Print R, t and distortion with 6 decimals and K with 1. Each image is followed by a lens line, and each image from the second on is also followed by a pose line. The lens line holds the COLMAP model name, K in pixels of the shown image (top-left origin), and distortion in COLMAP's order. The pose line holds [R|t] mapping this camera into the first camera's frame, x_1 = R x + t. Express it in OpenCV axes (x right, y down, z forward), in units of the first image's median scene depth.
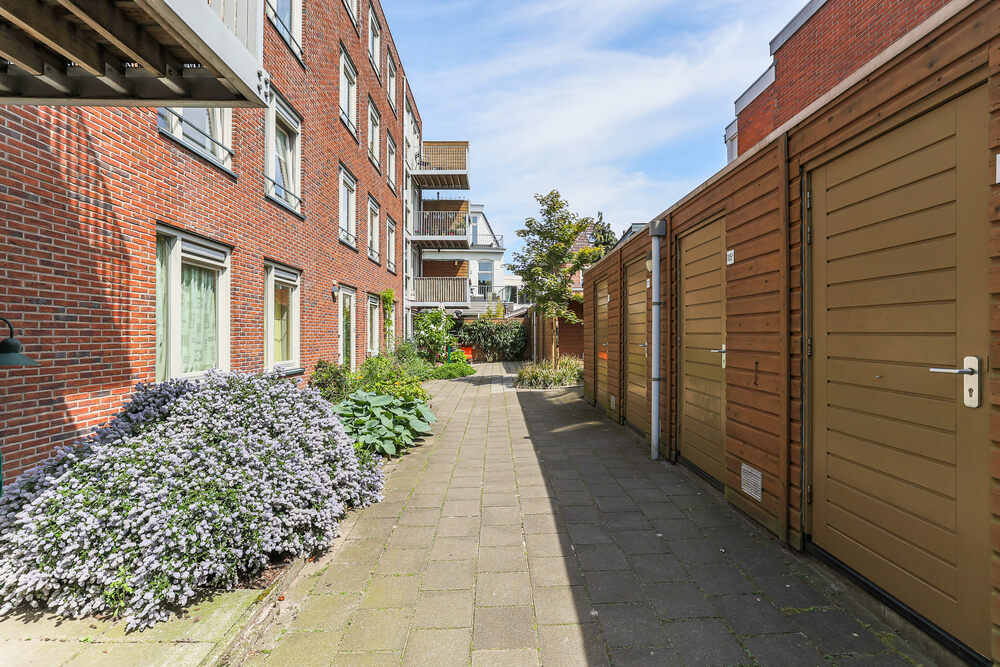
lens RADIAL K [[456.7, 0, 500.0], [0, 456.7, 333.5], [0, 0, 1]] dist [-0.030513, 0.013518]
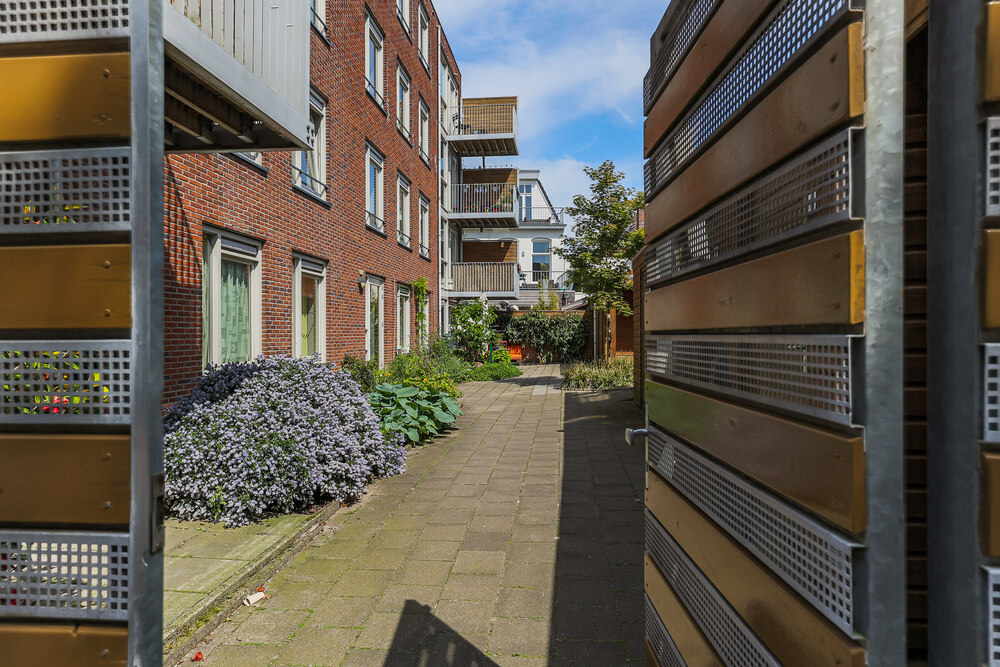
lens RADIAL K [[590.3, 0, 500.0], [0, 590.3, 333.5], [0, 0, 1]] dist [-0.003034, -0.001306]
pose [[0.993234, 0.000096, -0.116132, 0.072382], [0.000485, 0.999988, 0.004970, 0.007535], [0.116131, -0.004993, 0.993221, -0.207933]]
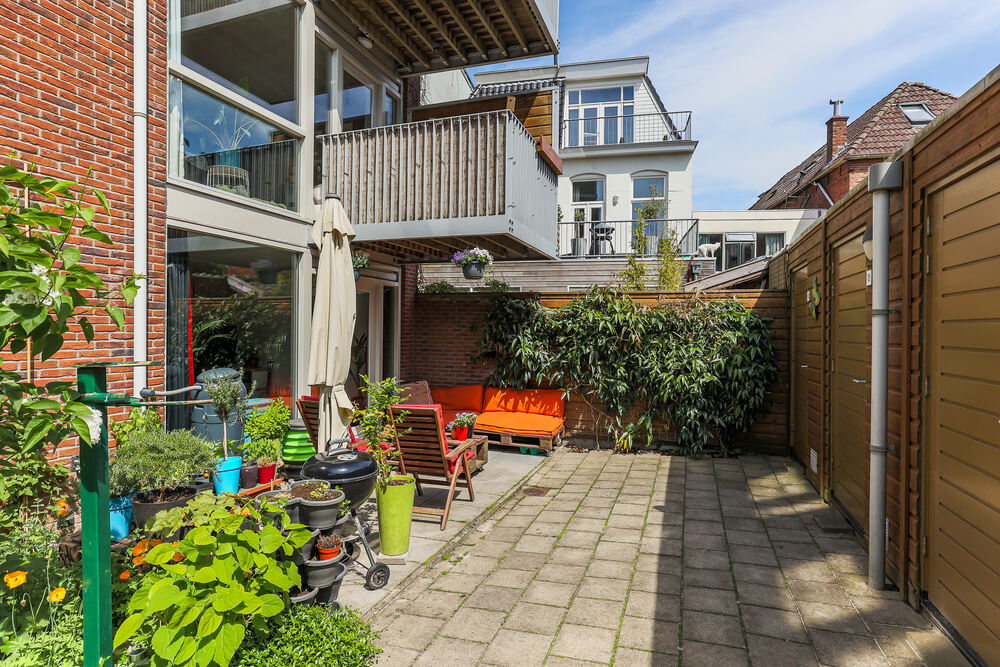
lens RADIAL K [[548.3, 0, 500.0], [0, 548.3, 333.5], [0, 0, 1]] dist [-0.000873, 0.002565]
pose [[0.943976, 0.018534, -0.329493, 0.045393], [-0.015521, 0.999810, 0.011773, -0.030990], [0.329648, -0.006000, 0.944085, 1.946566]]
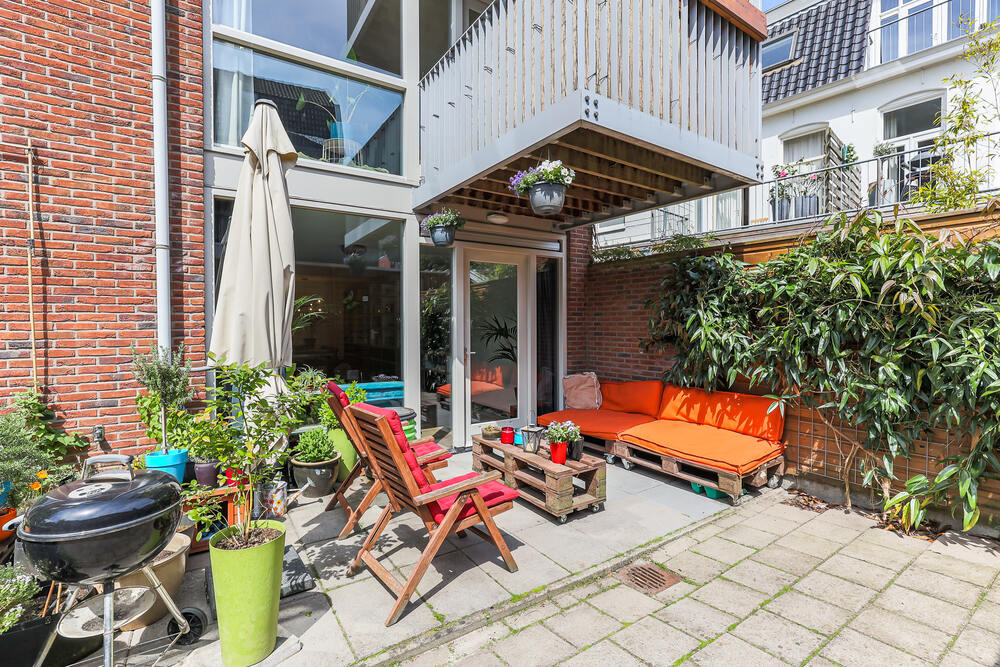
lens RADIAL K [[456.7, 0, 500.0], [0, 456.7, 333.5], [0, 0, 1]] dist [-0.030513, 0.013518]
pose [[0.555693, 0.019467, -0.831159, 0.069136], [0.001663, 0.999698, 0.024526, -0.000286], [0.831386, -0.015011, 0.555493, 2.410710]]
